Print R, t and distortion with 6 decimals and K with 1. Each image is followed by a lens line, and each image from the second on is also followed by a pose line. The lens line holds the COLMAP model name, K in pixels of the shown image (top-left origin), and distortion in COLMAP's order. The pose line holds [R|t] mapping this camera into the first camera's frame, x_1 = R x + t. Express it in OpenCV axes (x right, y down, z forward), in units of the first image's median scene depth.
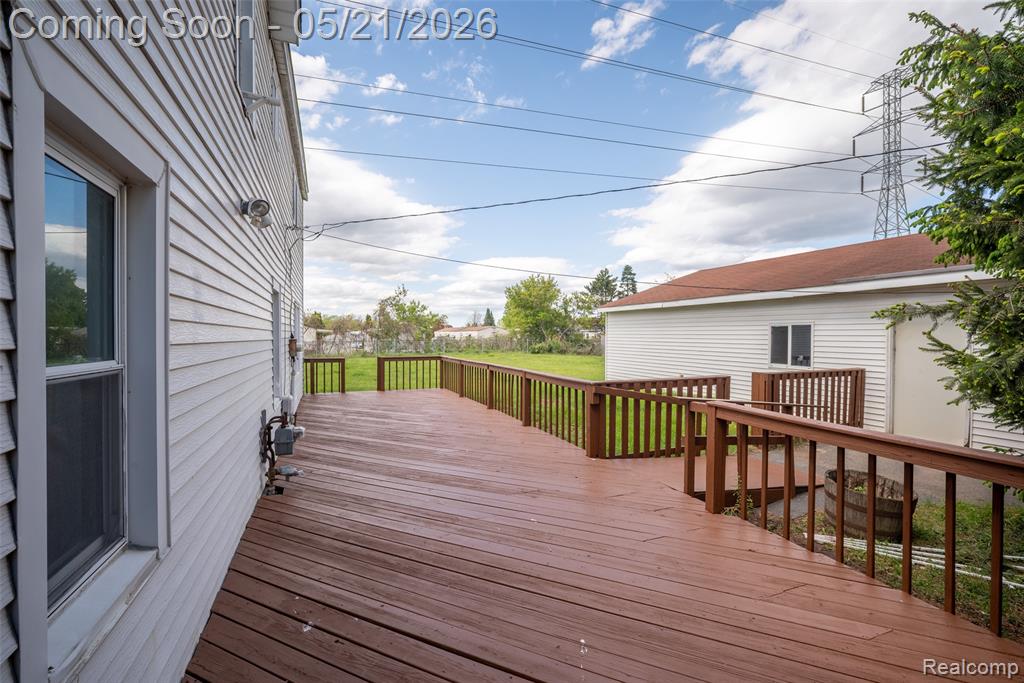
lens RADIAL K [[434.5, 0, 490.7], [0, 434.5, 340.0], [0, 0, 1]] dist [-0.034112, 0.000027]
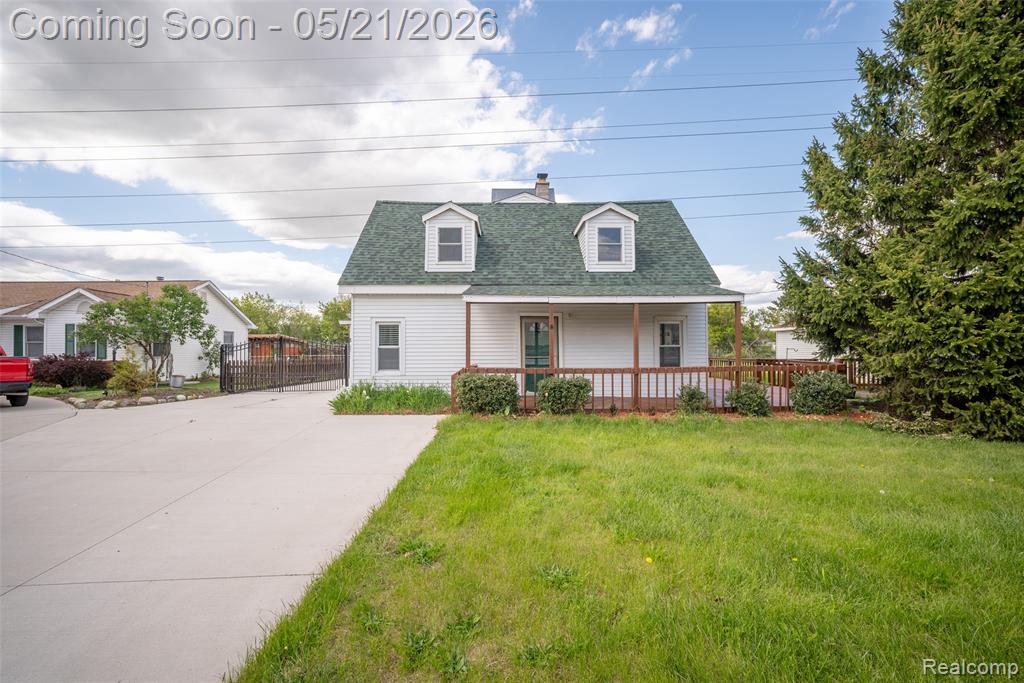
lens RADIAL K [[434.5, 0, 490.7], [0, 434.5, 340.0], [0, 0, 1]] dist [-0.034112, 0.000027]
pose [[0.928135, -0.010033, -0.372109, -0.035538], [-0.002057, 0.999483, -0.032079, 0.006213], [0.372238, 0.030539, 0.927635, -0.235111]]
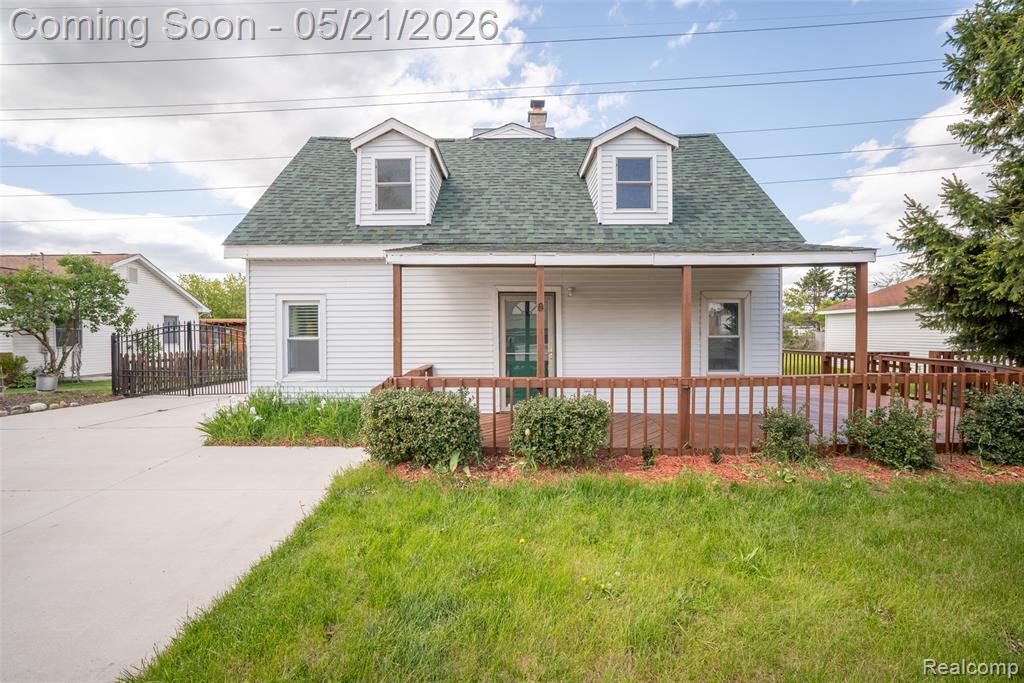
lens RADIAL K [[434.5, 0, 490.7], [0, 434.5, 340.0], [0, 0, 1]] dist [-0.034112, 0.000027]
pose [[0.923685, 0.003603, -0.383136, -0.049674], [-0.001420, 0.999981, 0.005982, 0.002434], [0.383150, -0.004982, 0.923673, -0.162187]]
